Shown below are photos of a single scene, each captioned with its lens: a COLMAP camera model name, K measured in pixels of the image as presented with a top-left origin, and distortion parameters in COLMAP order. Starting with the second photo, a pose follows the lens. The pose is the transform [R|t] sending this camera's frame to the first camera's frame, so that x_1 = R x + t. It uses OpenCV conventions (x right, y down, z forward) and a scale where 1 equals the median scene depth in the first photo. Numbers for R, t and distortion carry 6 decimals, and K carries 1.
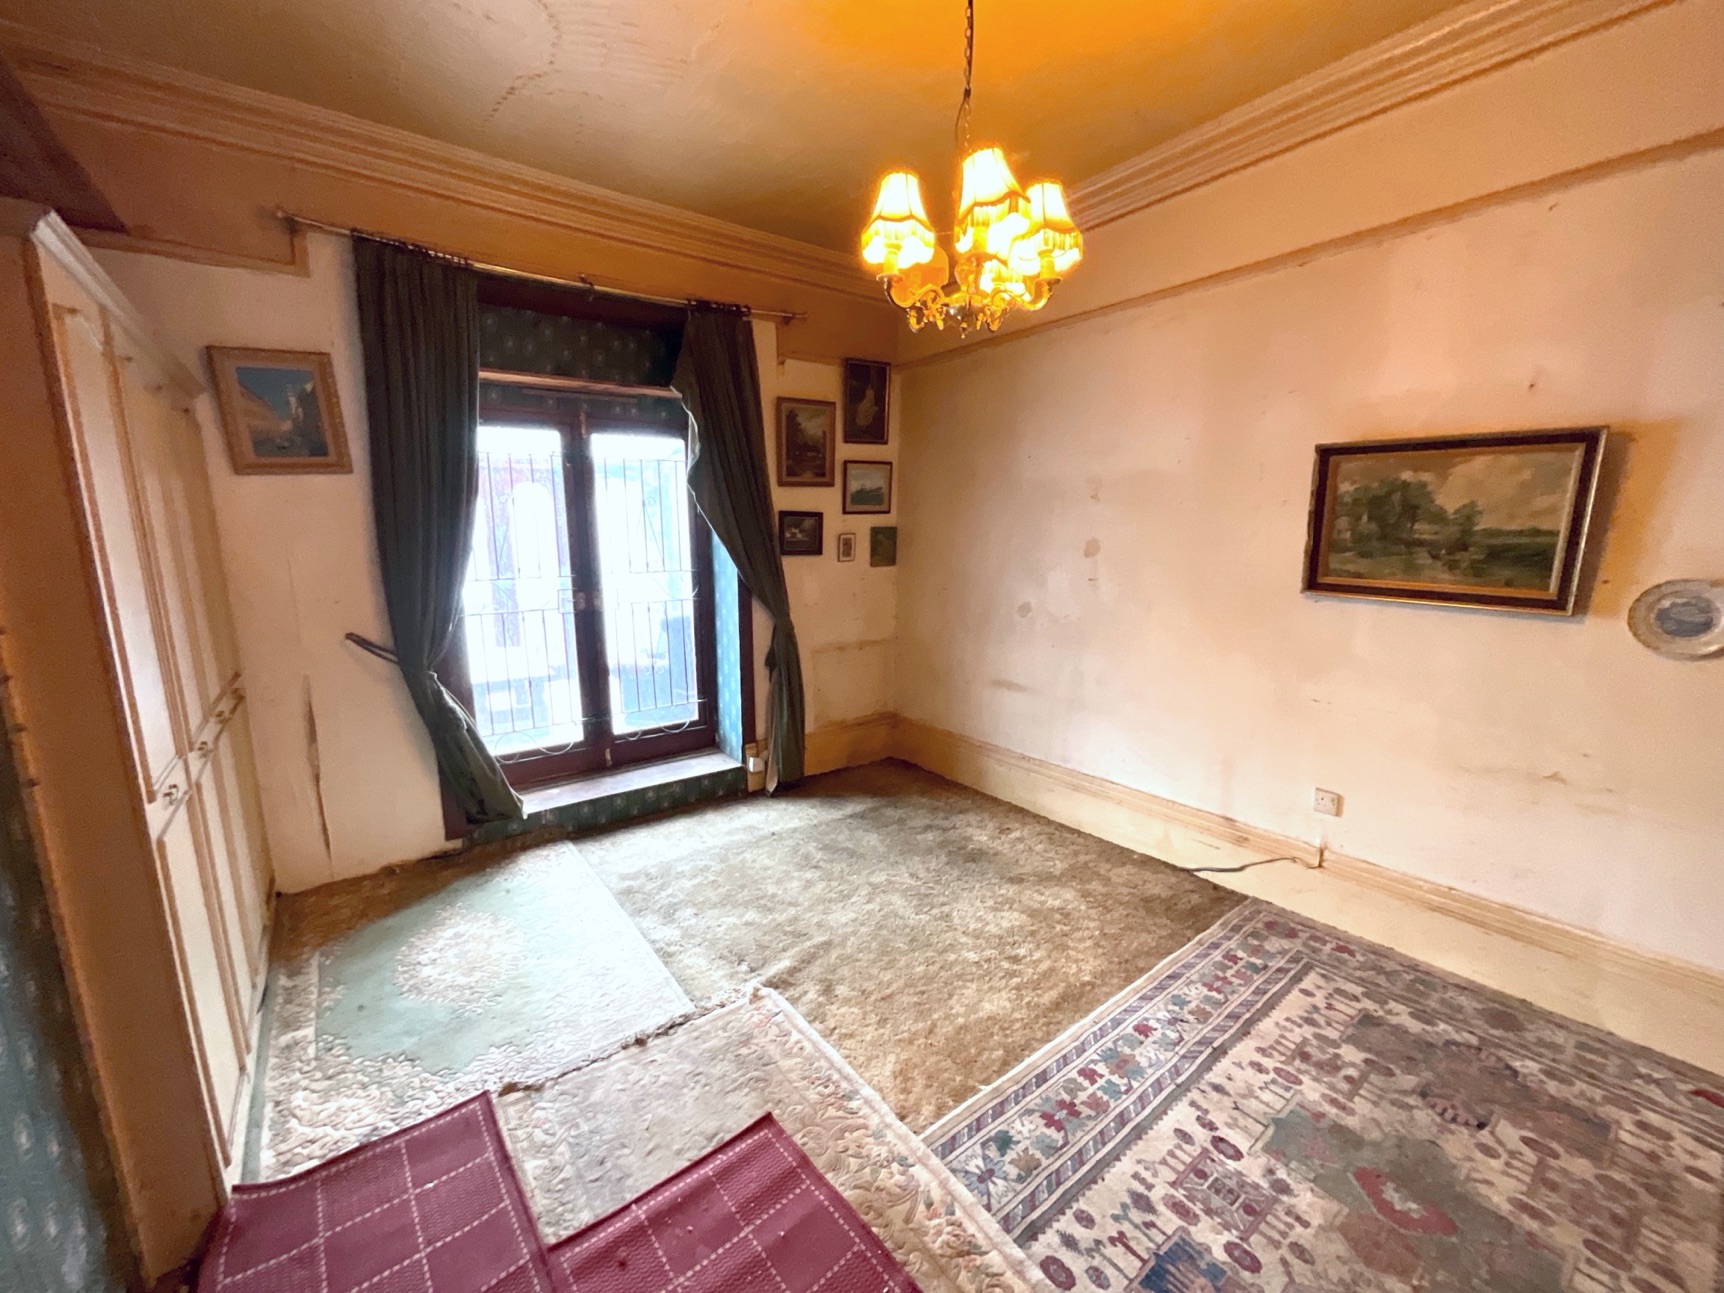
lens RADIAL K [[698.3, 0, 857.9], [0, 698.3, 643.6], [0, 0, 1]] dist [-0.003818, 0.001735]
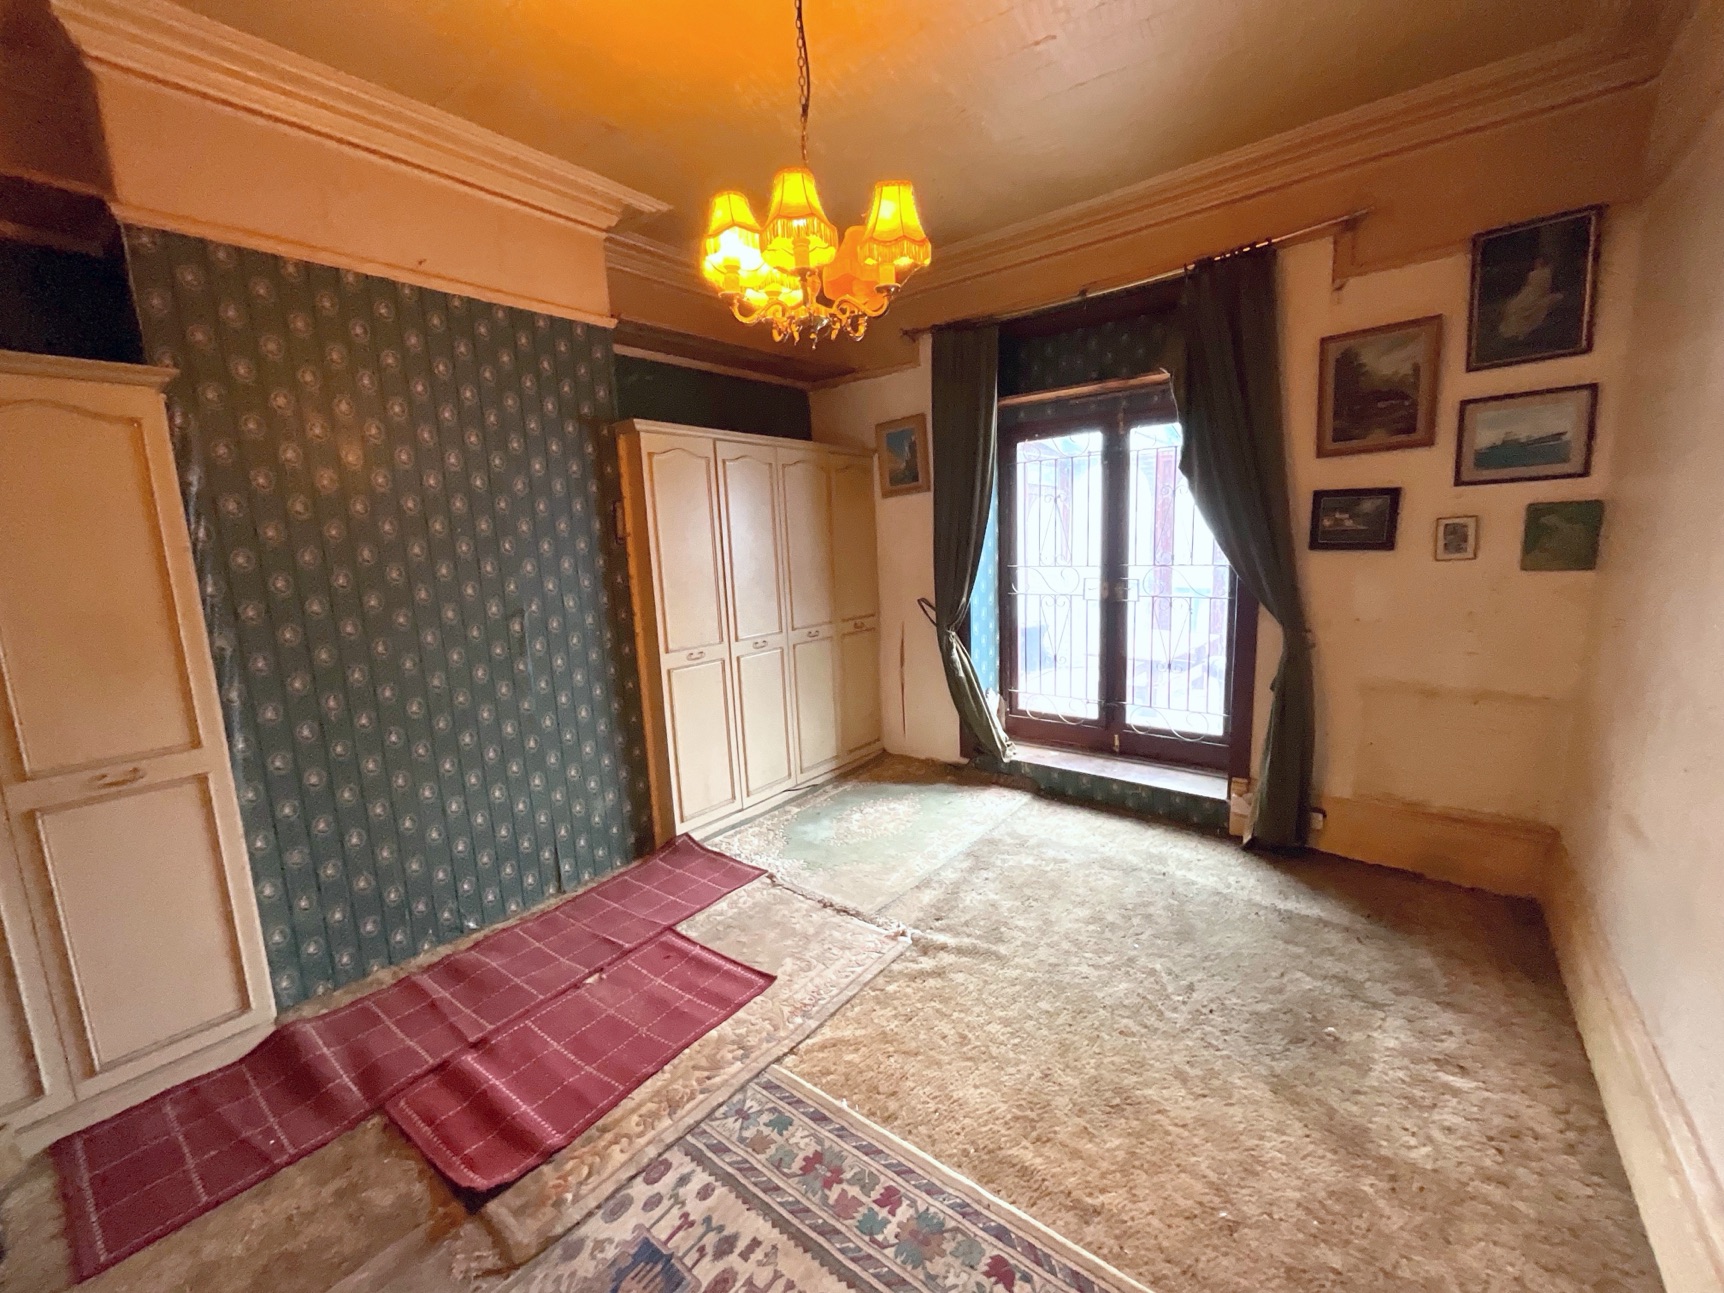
lens RADIAL K [[698.3, 0, 863.7], [0, 698.3, 640.8], [0, 0, 1]] dist [-0.003818, 0.001735]
pose [[0.255775, 0.143479, -0.956030, 0.659407], [-0.116331, 0.986307, 0.116899, -0.080812], [0.959712, 0.081316, 0.268964, 0.450770]]
